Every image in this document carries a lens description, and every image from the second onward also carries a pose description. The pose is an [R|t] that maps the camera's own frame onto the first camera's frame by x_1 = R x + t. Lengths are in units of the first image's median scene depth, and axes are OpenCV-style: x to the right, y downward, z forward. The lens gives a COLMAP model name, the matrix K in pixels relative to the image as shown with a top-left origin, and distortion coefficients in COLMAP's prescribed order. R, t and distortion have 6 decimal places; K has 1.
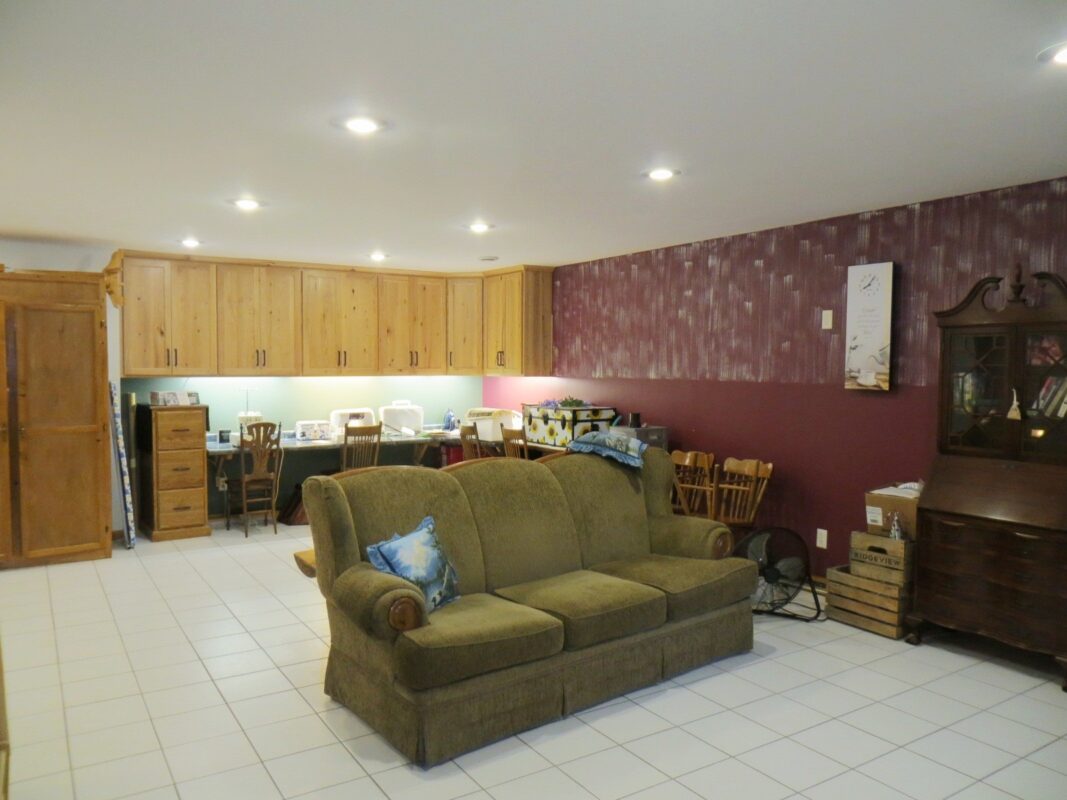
lens RADIAL K [[798.9, 0, 536.4], [0, 798.9, 401.5], [0, 0, 1]] dist [-0.021329, 0.003291]
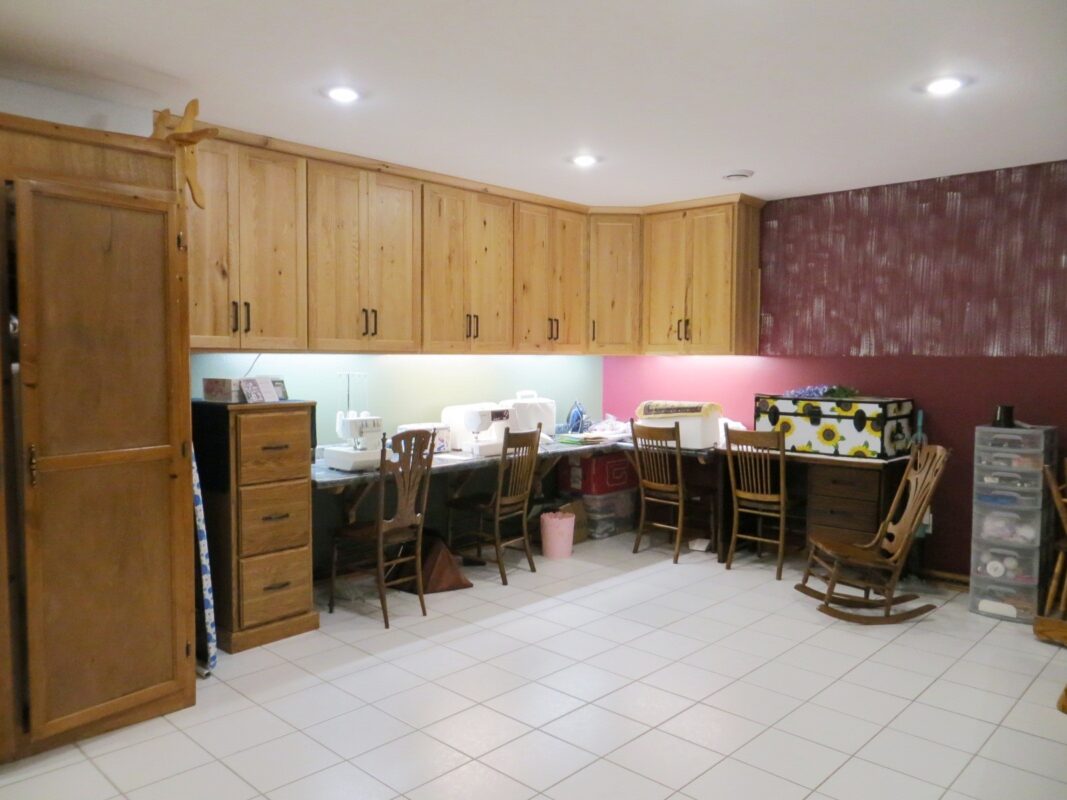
lens RADIAL K [[798.9, 0, 536.4], [0, 798.9, 401.5], [0, 0, 1]] dist [-0.021329, 0.003291]
pose [[0.972722, -0.011549, 0.231685, -0.362141], [0.008616, 0.999869, 0.013668, -0.001769], [-0.231813, -0.011299, 0.972695, 0.377897]]
